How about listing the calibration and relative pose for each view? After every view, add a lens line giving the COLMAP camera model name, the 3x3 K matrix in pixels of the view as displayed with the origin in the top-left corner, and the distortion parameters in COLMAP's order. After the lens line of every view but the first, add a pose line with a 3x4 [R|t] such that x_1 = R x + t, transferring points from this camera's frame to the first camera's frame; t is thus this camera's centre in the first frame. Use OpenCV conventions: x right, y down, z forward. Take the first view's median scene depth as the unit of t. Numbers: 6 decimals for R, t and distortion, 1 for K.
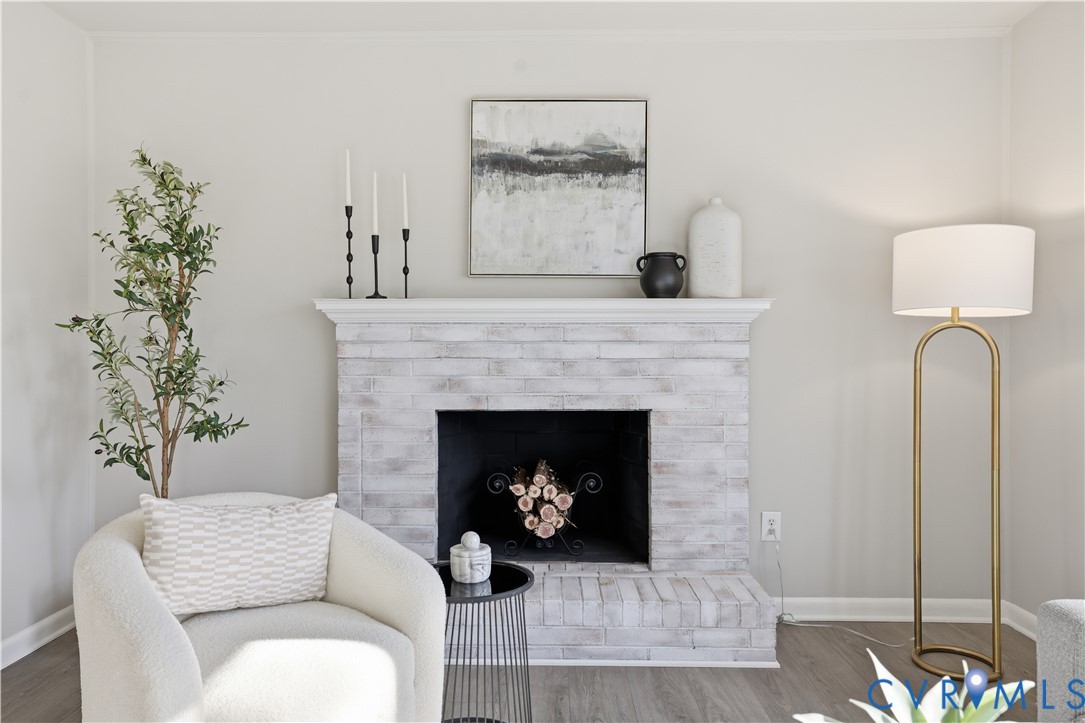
lens RADIAL K [[759.6, 0, 541.5], [0, 759.6, 348.0], [0, 0, 1]] dist [0.021753, 0.001451]
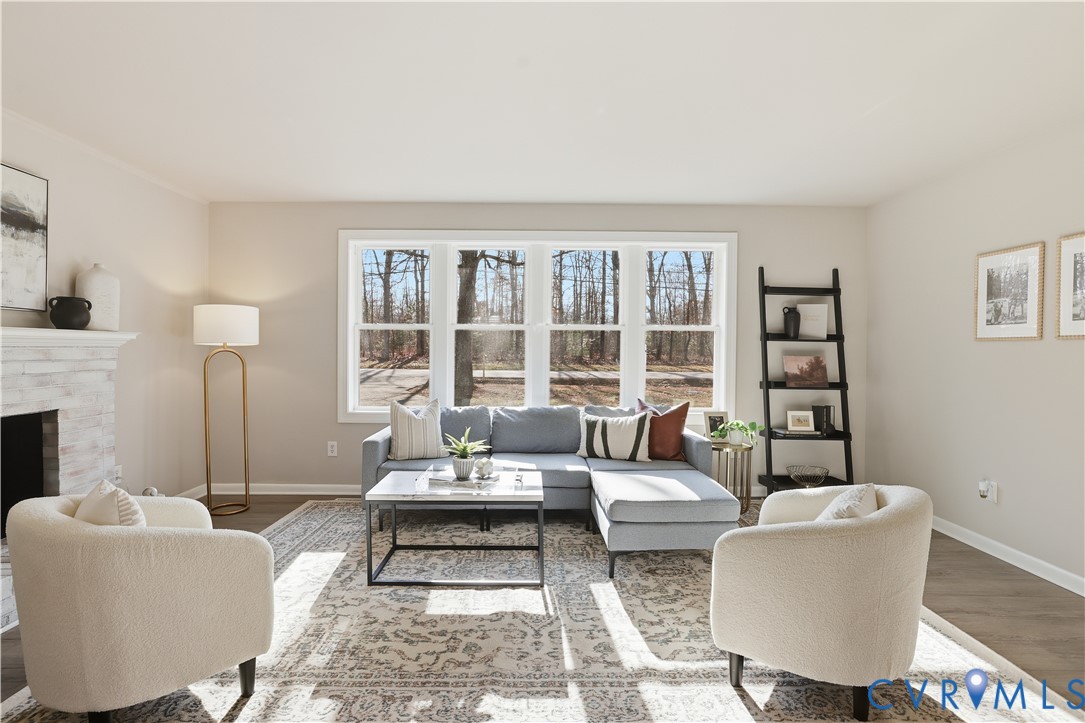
lens RADIAL K [[523.4, 0, 542.5], [0, 523.4, 361.5], [0, 0, 1]] dist [-0.015654, 0.000660]
pose [[-0.021171, -0.022709, 0.999518, -0.807604], [-0.010164, 0.999695, 0.022497, -0.035555], [-0.999724, -0.009683, -0.021395, 0.145330]]
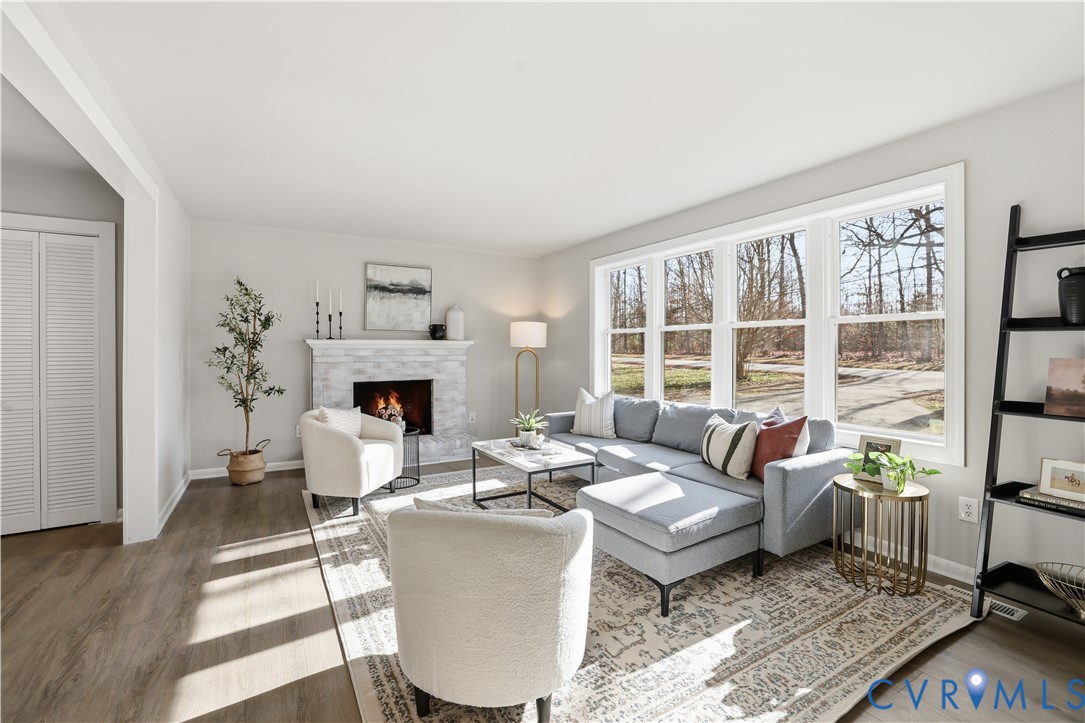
lens RADIAL K [[470.5, 0, 542.0], [0, 470.5, 348.5], [0, 0, 1]] dist [-0.023964, 0.000217]
pose [[0.852664, 0.000204, 0.522459, -0.424779], [-0.002277, 0.999992, 0.003326, -0.039430], [-0.522454, -0.004026, 0.852658, -0.700314]]
